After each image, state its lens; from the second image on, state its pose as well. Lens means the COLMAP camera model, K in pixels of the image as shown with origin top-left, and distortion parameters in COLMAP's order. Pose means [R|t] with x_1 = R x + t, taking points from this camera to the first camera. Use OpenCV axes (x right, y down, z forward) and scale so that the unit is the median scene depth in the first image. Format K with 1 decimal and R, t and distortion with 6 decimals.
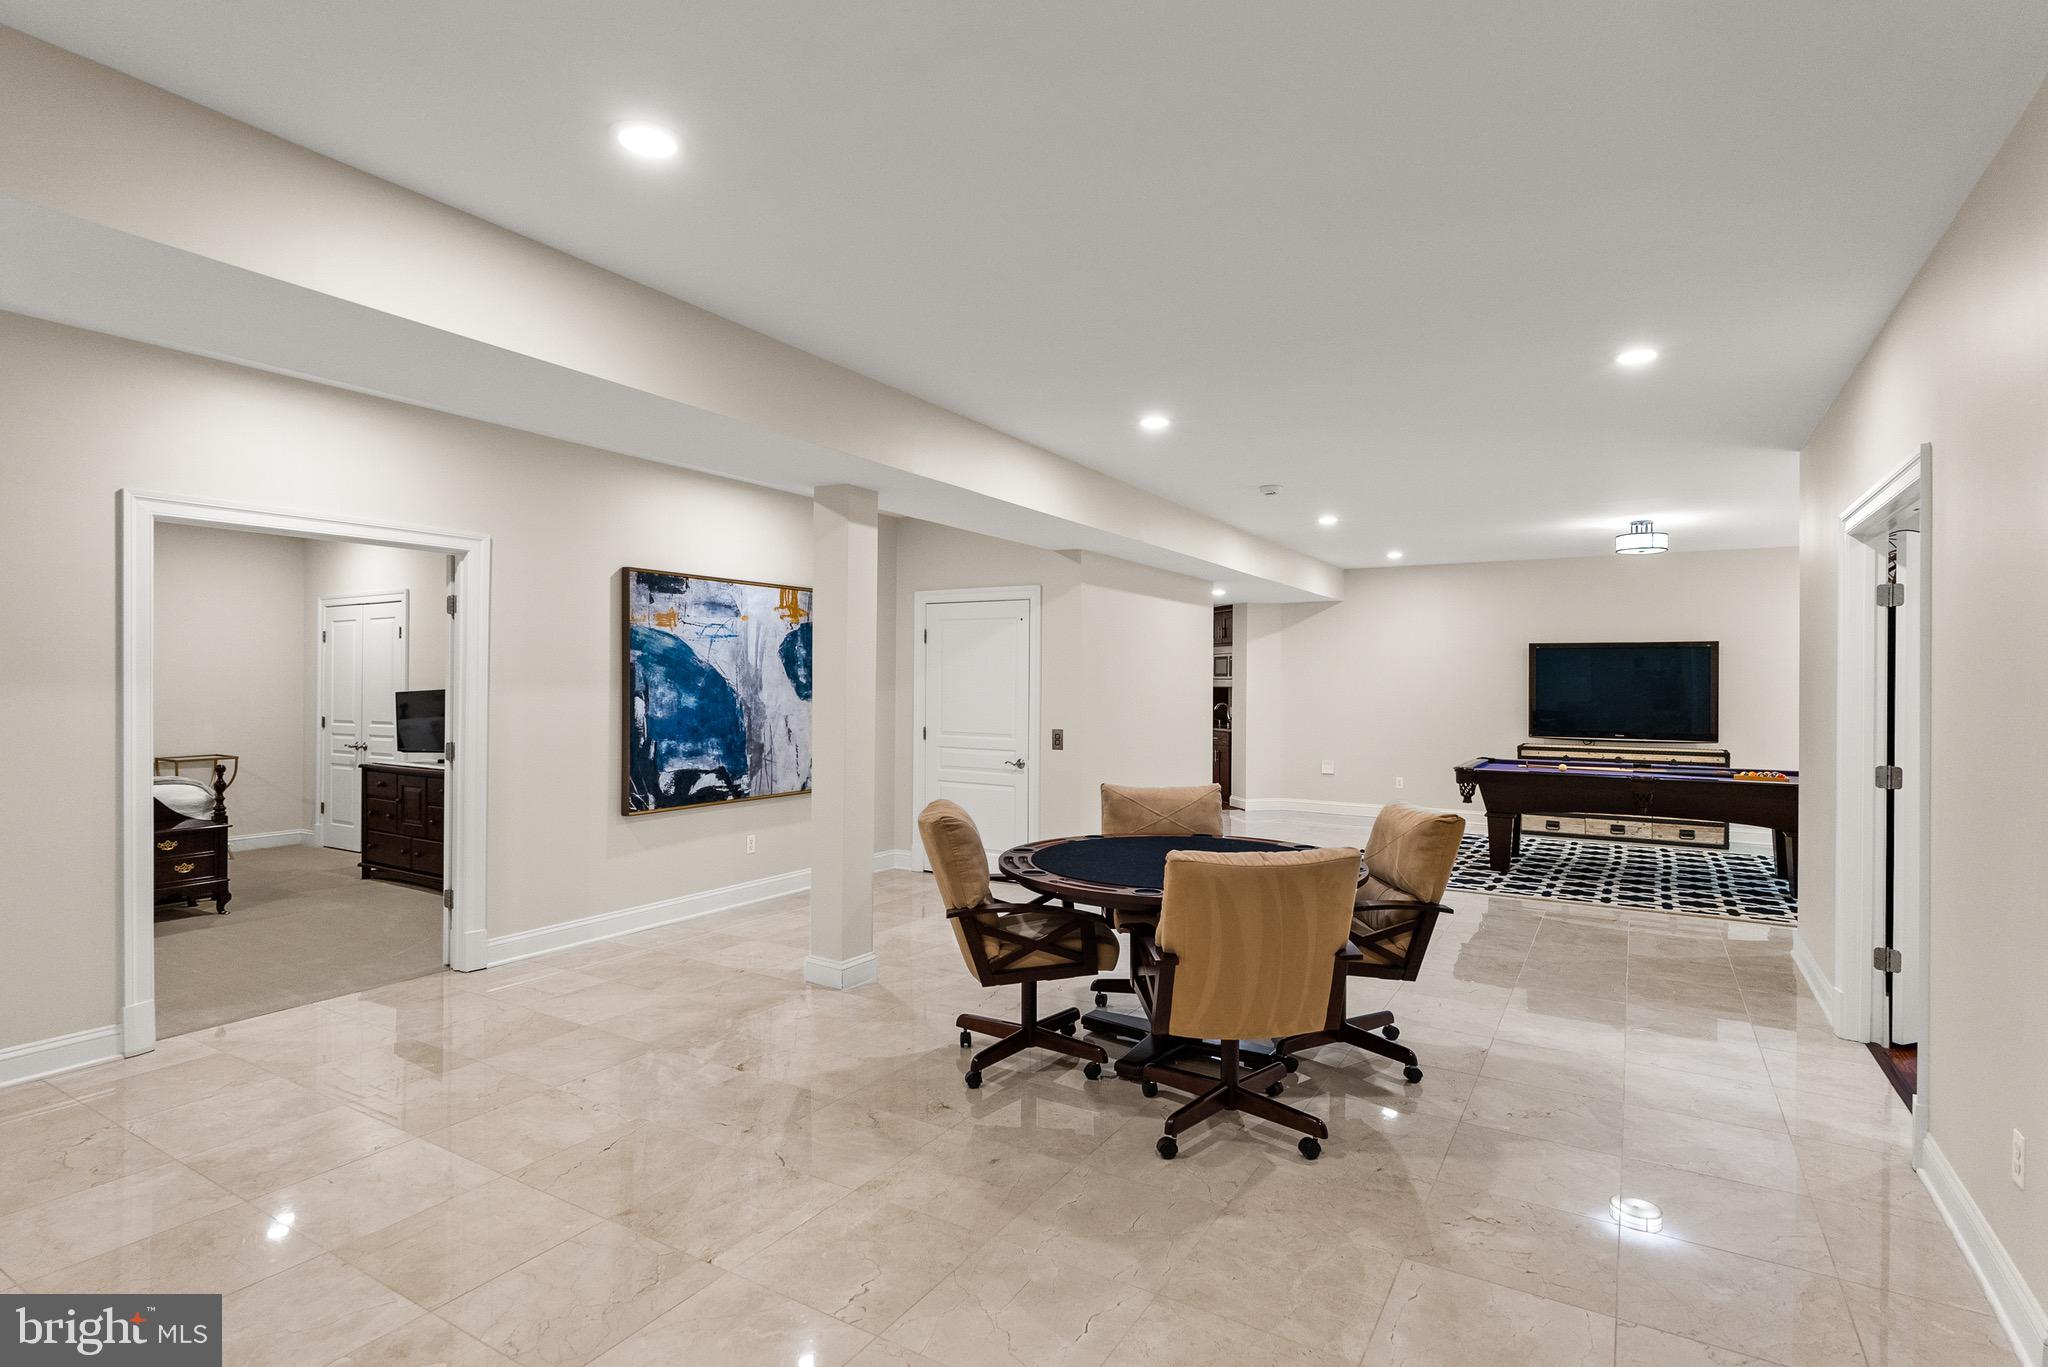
lens RADIAL K [[1000.3, 0, 1025.9], [0, 1000.3, 683.2], [0, 0, 1]] dist [-0.001100, -0.000206]
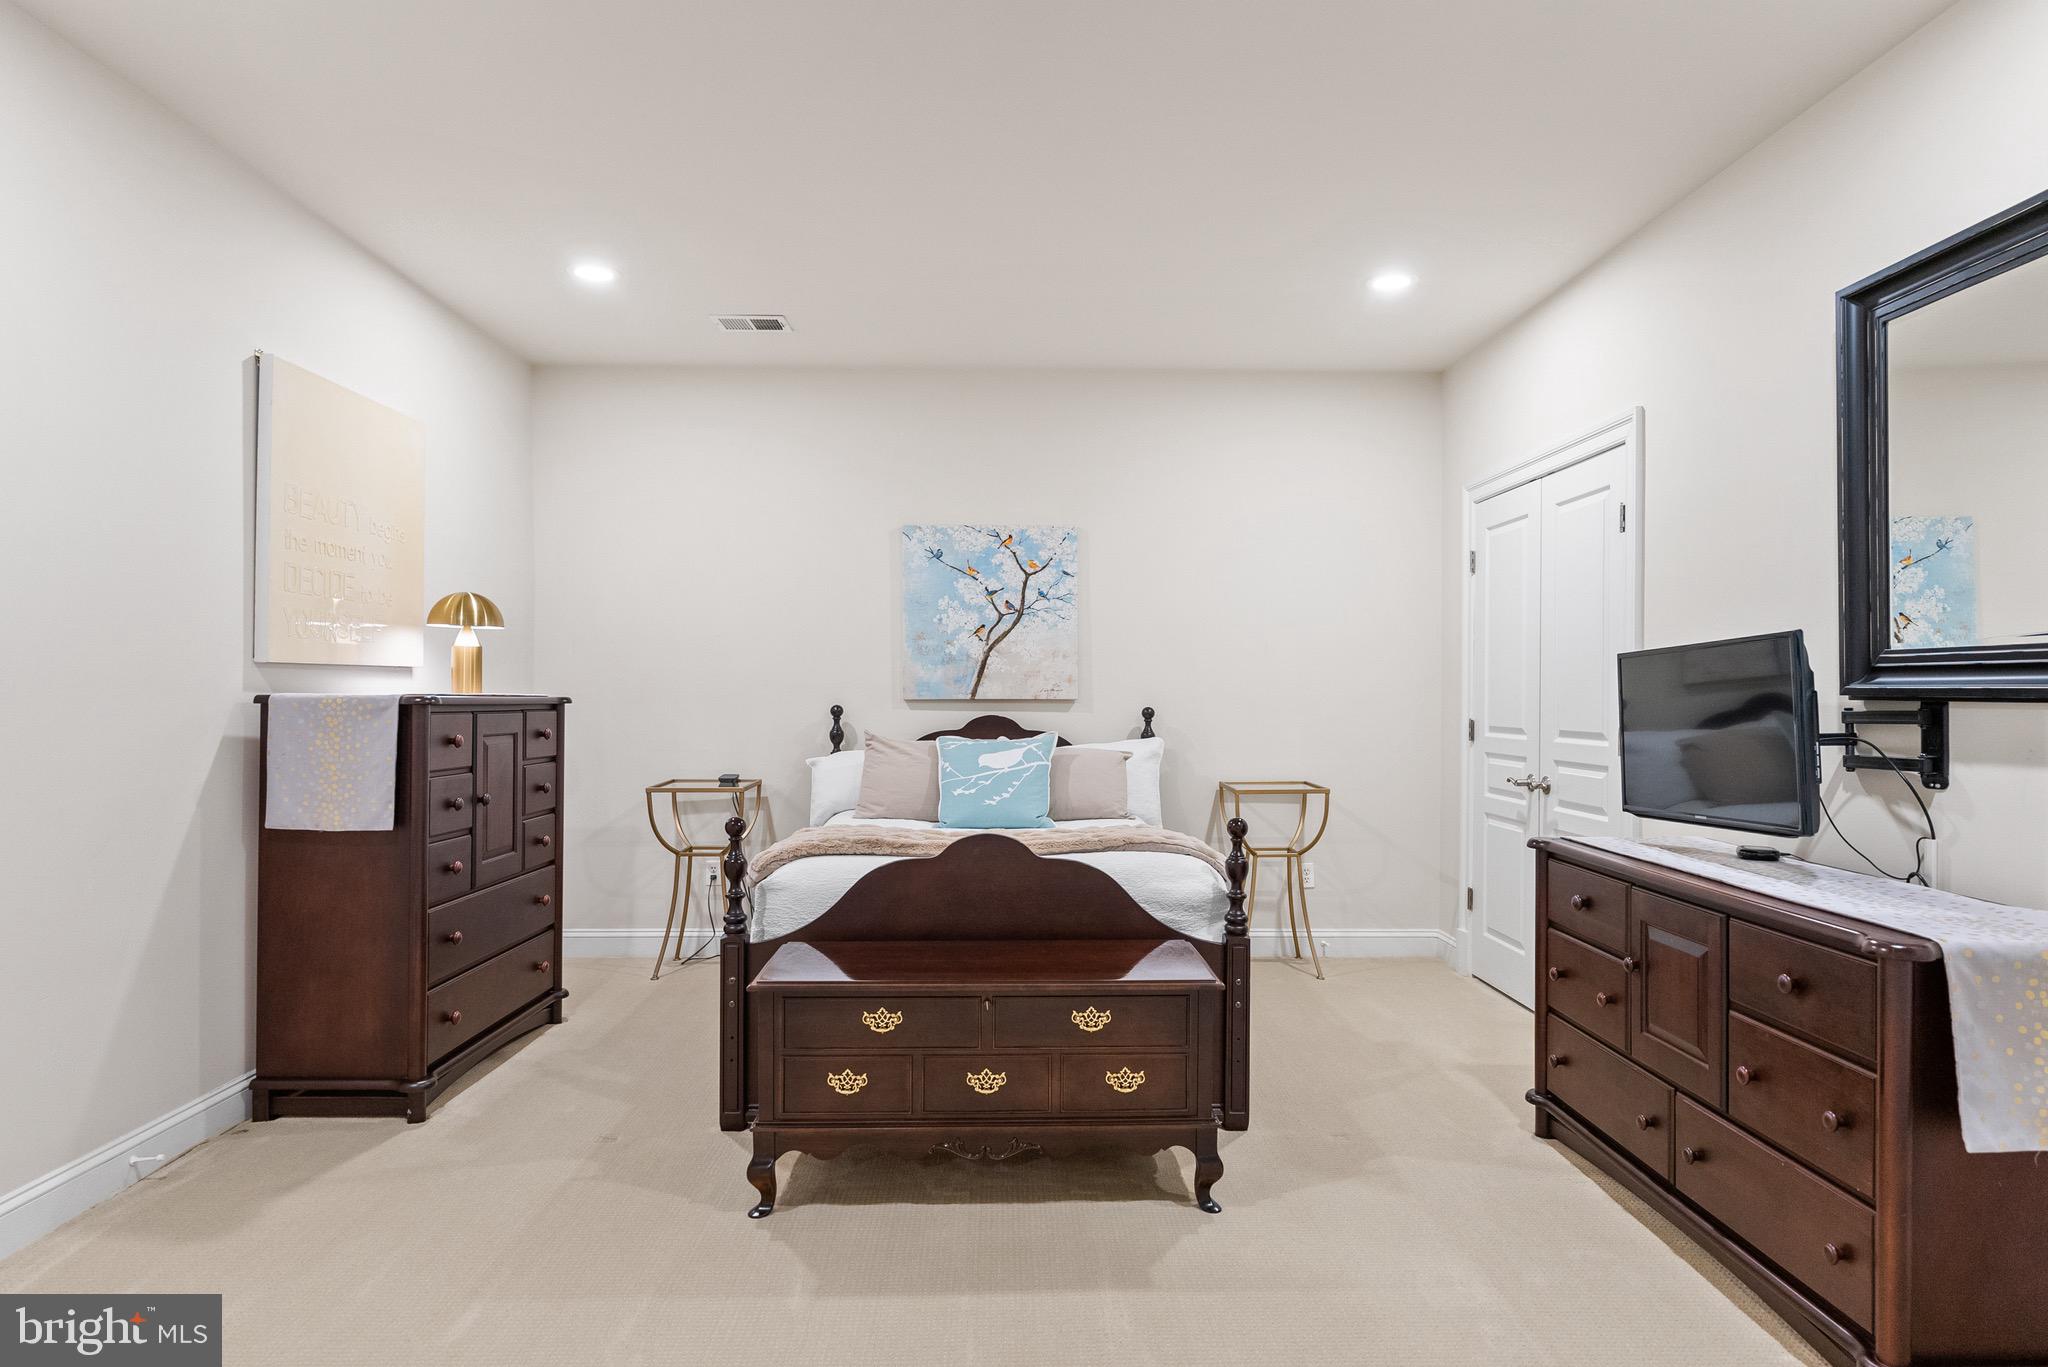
lens RADIAL K [[1170.8, 0, 1025.2], [0, 1170.8, 686.0], [0, 0, 1]] dist [-0.003014, -0.000292]
pose [[0.533440, -0.003140, -0.845832, -0.383381], [-0.003984, 0.999973, -0.006224, 0.025038], [0.845828, 0.006690, 0.533413, 0.586329]]
